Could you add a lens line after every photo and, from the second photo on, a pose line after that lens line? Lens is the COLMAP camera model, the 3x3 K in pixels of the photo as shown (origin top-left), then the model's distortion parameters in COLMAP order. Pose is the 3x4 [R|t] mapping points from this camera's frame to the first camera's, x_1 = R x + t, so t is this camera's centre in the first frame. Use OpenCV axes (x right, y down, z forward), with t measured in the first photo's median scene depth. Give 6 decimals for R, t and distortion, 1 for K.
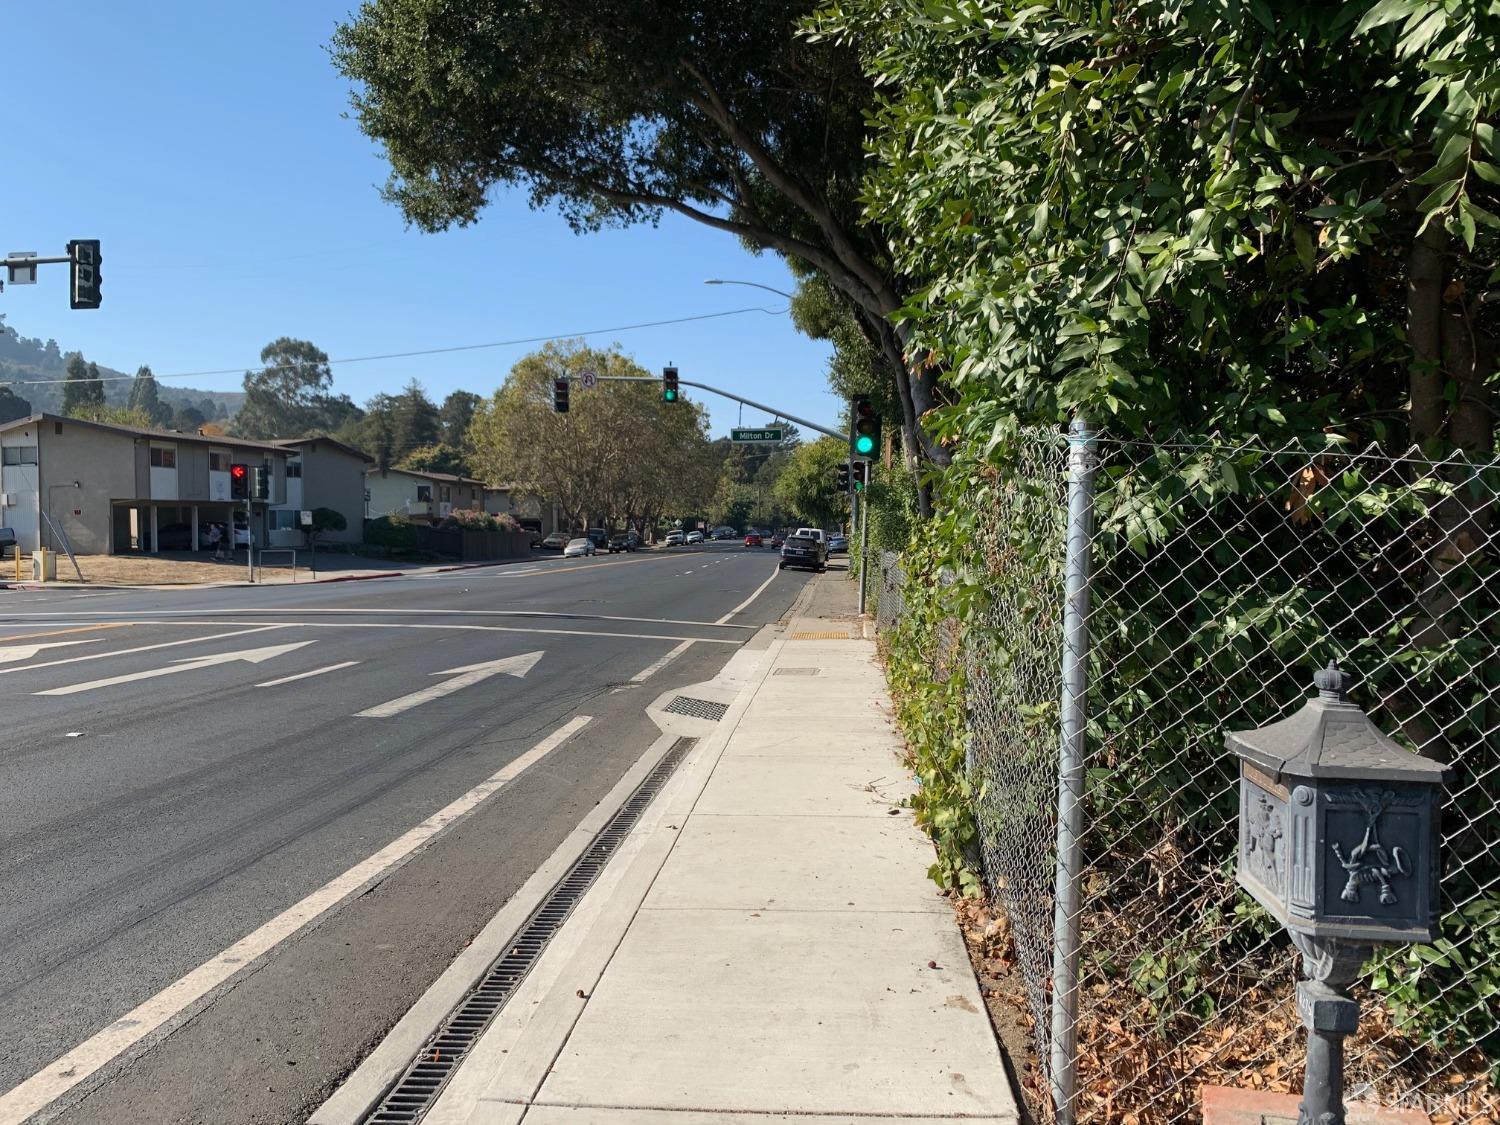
lens RADIAL K [[1153.9, 0, 750.0], [0, 1153.9, 562.5], [0, 0, 1]] dist [0.000195, 0.005868]
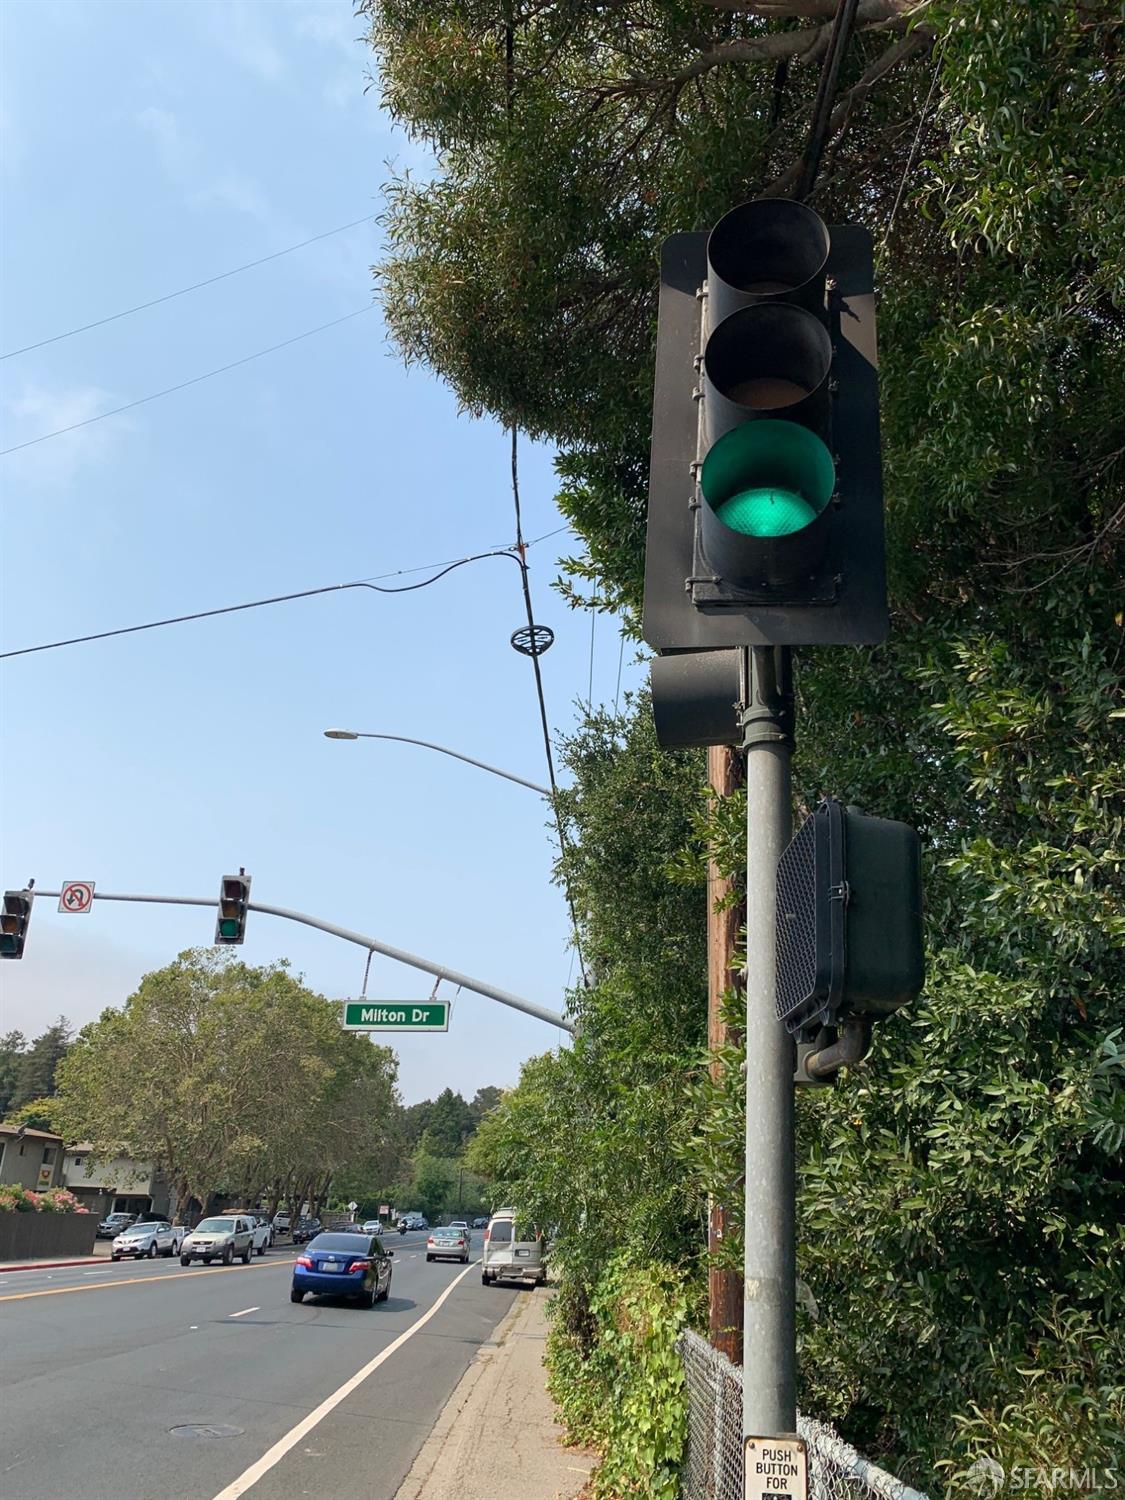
lens RADIAL K [[1153.9, 0, 596.1], [0, 1153.9, 749.7], [0, 0, 1]] dist [0.000195, 0.005868]
pose [[0.993745, 0.060123, 0.094106, 0.018819], [-0.017210, 0.915082, -0.402899, -0.008045], [-0.110338, 0.398760, 0.910393, 0.240909]]
